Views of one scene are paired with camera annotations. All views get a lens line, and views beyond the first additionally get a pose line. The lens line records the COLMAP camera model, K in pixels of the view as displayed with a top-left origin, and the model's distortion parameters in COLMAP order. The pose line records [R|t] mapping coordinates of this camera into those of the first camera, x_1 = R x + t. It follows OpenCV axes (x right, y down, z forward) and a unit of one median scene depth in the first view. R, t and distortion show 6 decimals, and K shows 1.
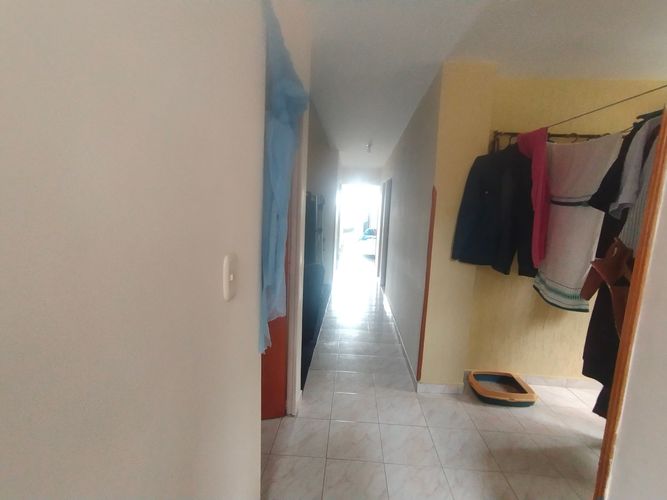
lens RADIAL K [[301.6, 0, 337.1], [0, 301.6, 253.4], [0, 0, 1]] dist [-0.041596, 0.023916]
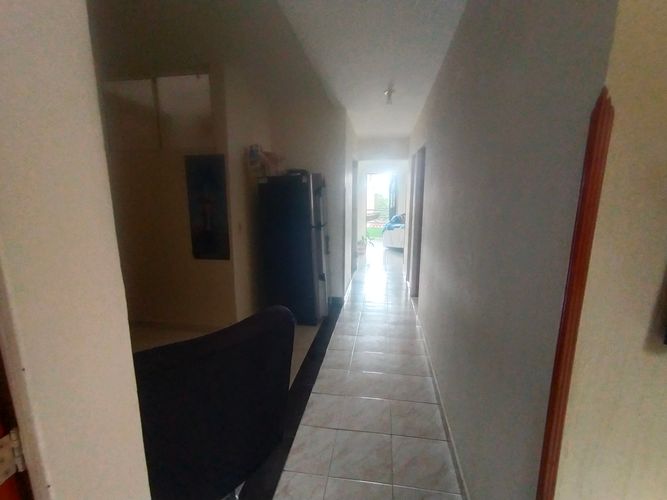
lens RADIAL K [[301.6, 0, 337.1], [0, 301.6, 253.4], [0, 0, 1]] dist [-0.041596, 0.023916]
pose [[0.995055, -0.026631, -0.095693, 0.034688], [0.031074, 0.998493, 0.045234, -0.032848], [0.094345, -0.047984, 0.994383, 0.242350]]
